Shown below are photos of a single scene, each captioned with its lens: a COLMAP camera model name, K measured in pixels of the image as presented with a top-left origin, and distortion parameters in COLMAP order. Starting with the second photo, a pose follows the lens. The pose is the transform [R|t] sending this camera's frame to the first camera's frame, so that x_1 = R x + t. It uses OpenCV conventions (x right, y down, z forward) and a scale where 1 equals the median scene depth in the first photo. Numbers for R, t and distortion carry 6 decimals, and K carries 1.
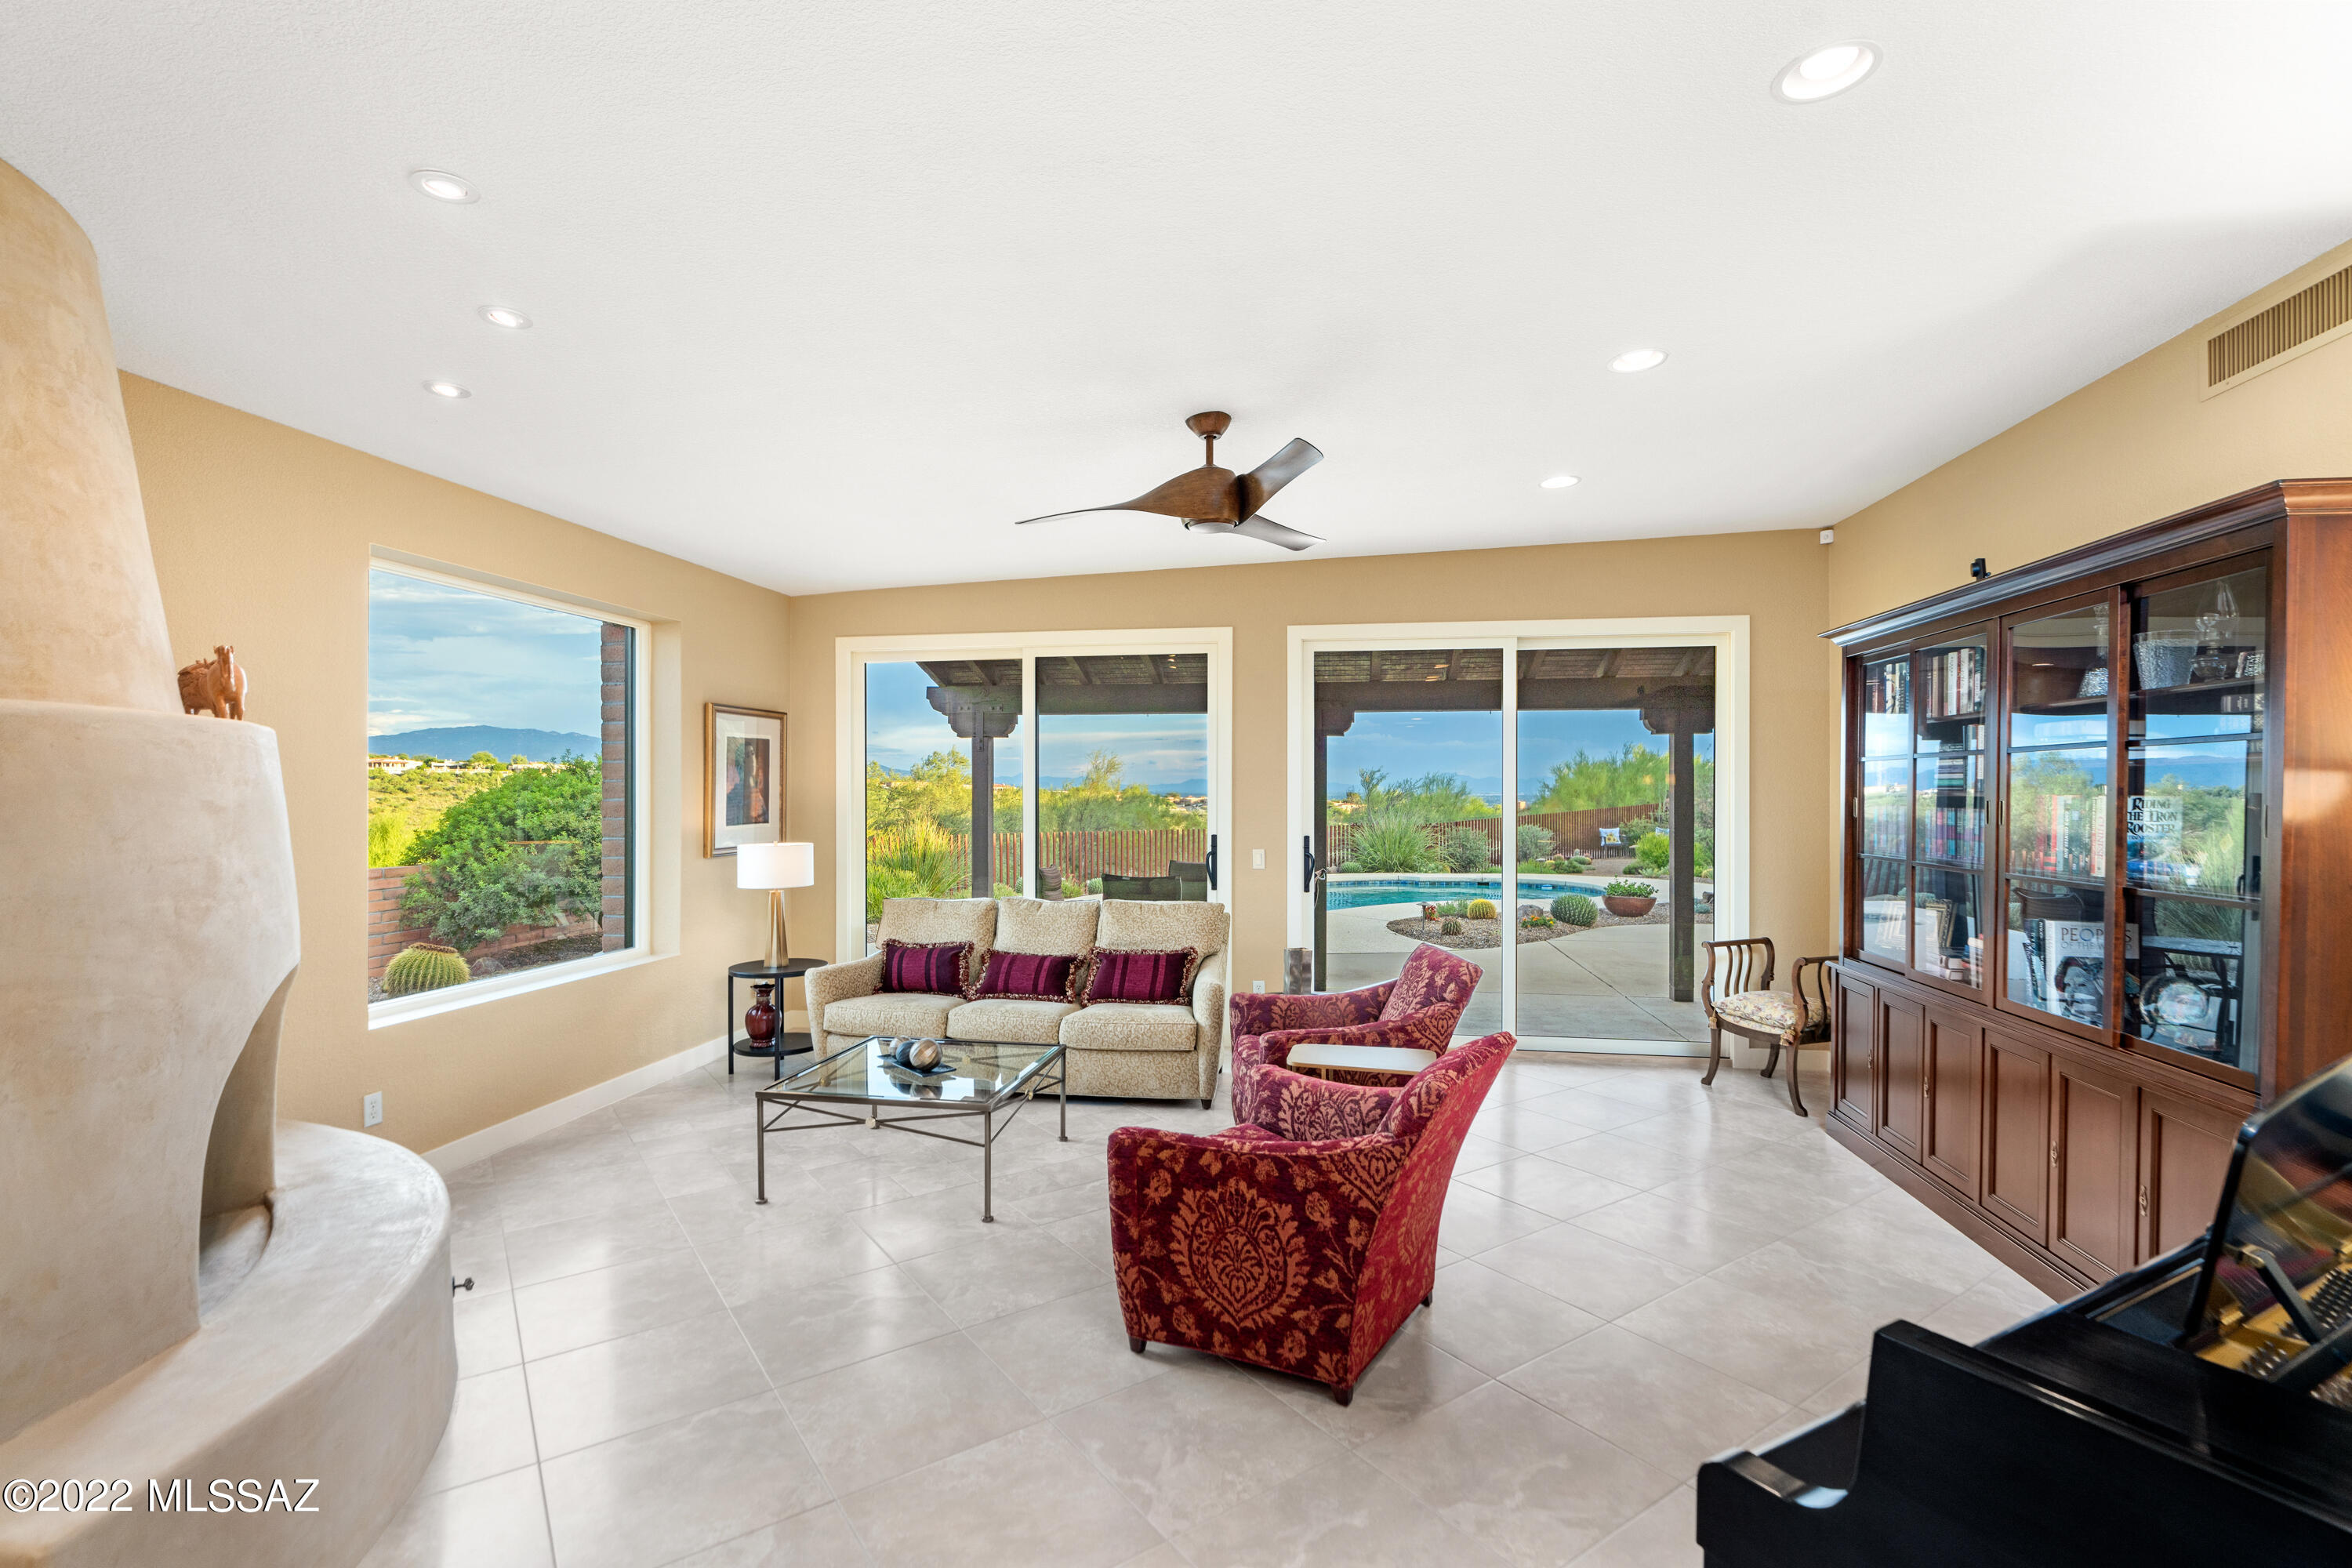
lens RADIAL K [[1072.0, 0, 1183.4], [0, 1072.0, 797.2], [0, 0, 1]] dist [-0.002894, 0.000110]
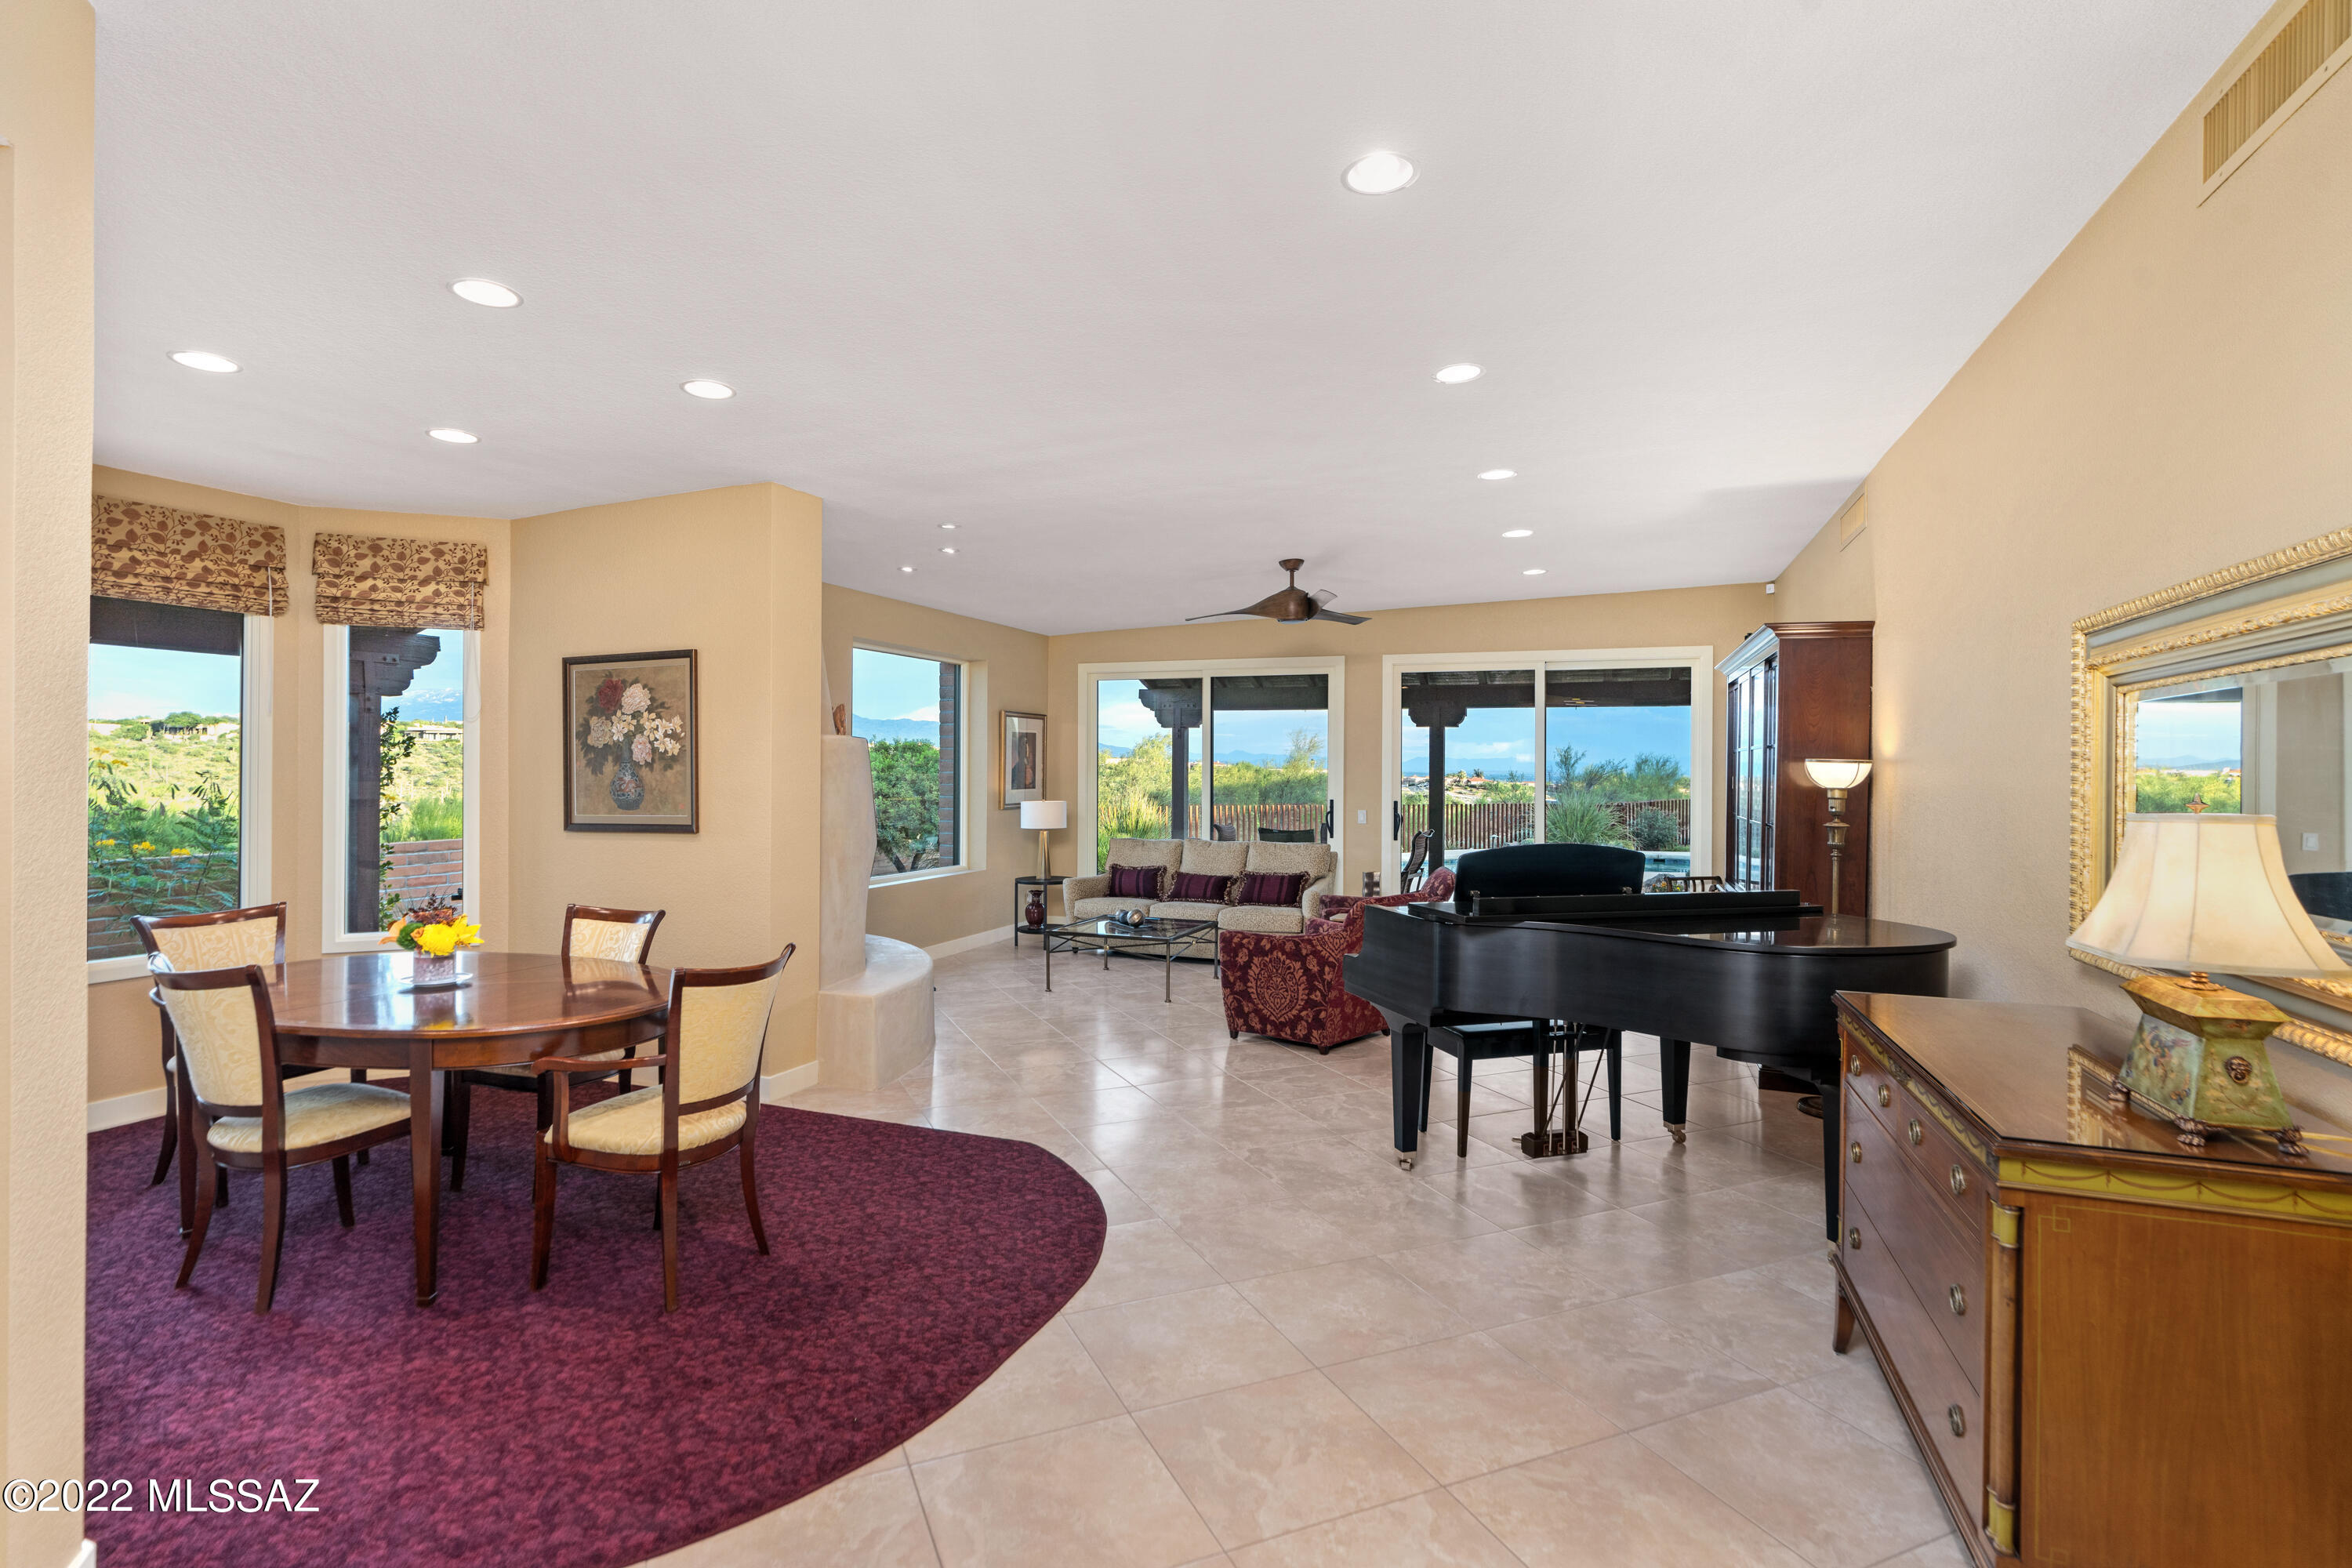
lens RADIAL K [[1123.3, 0, 1173.9], [0, 1123.3, 778.7], [0, 0, 1]] dist [0.000347, 0.000096]
pose [[0.978969, 0.008118, -0.203845, 0.141576], [-0.007645, 0.999966, 0.003105, 0.004245], [0.203863, -0.001481, 0.978998, -0.575524]]
